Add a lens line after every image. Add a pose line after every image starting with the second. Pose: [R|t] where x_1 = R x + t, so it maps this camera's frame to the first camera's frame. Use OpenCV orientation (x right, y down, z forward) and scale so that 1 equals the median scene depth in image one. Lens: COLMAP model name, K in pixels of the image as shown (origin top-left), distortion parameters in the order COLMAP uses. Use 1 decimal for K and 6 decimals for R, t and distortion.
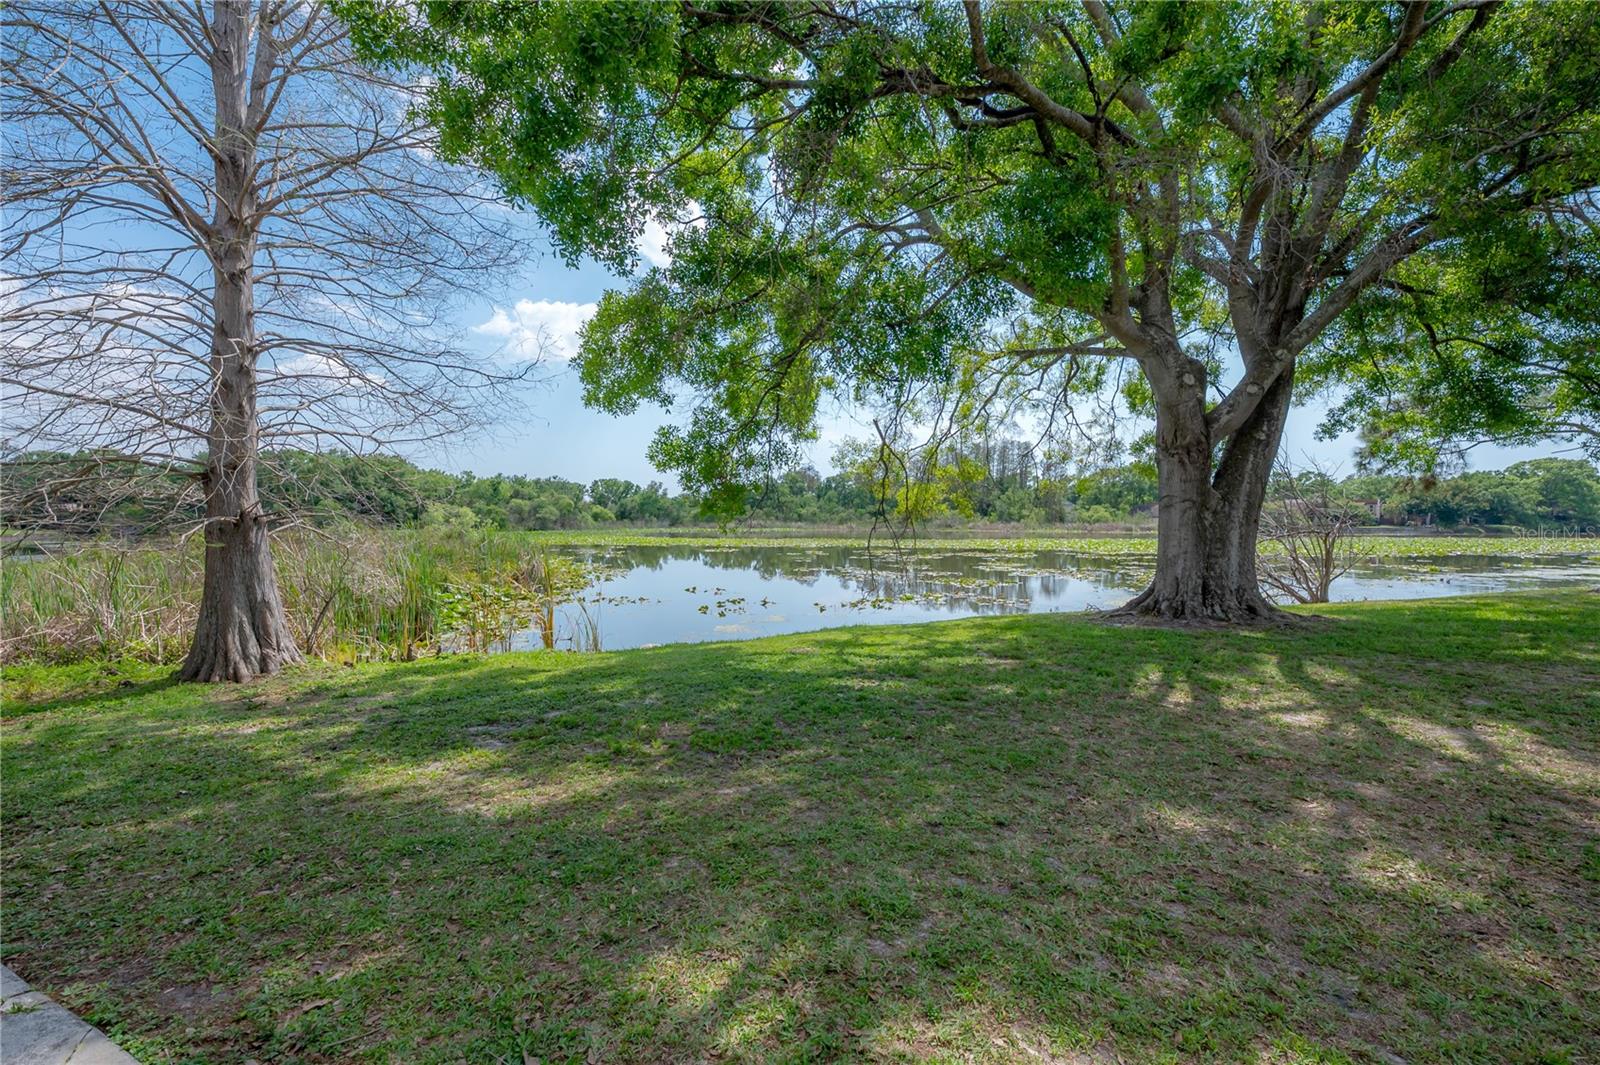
lens RADIAL K [[636.7, 0, 813.7], [0, 636.7, 530.9], [0, 0, 1]] dist [-0.006878, 0.001194]
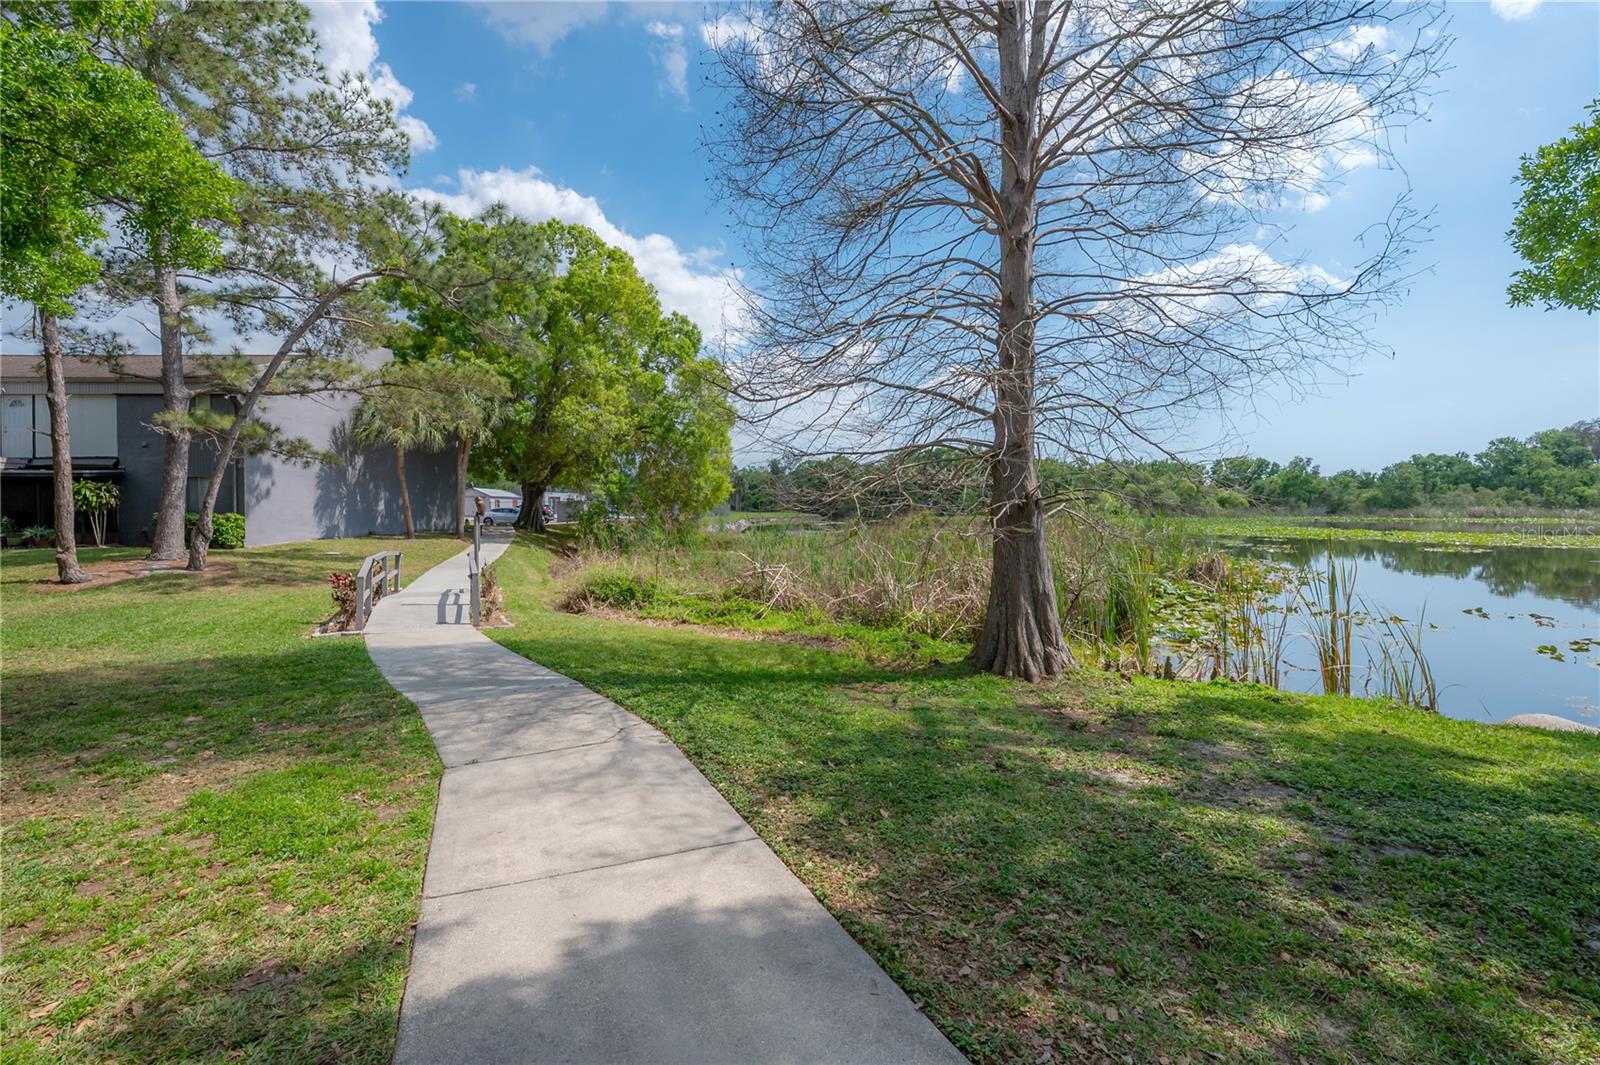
lens RADIAL K [[636.7, 0, 791.9], [0, 636.7, 523.2], [0, 0, 1]] dist [-0.006878, 0.001194]
pose [[0.625883, 0.018953, -0.779687, -0.382166], [-0.011765, 0.999820, 0.014861, 0.002461], [0.779828, -0.000129, 0.625994, 0.149757]]
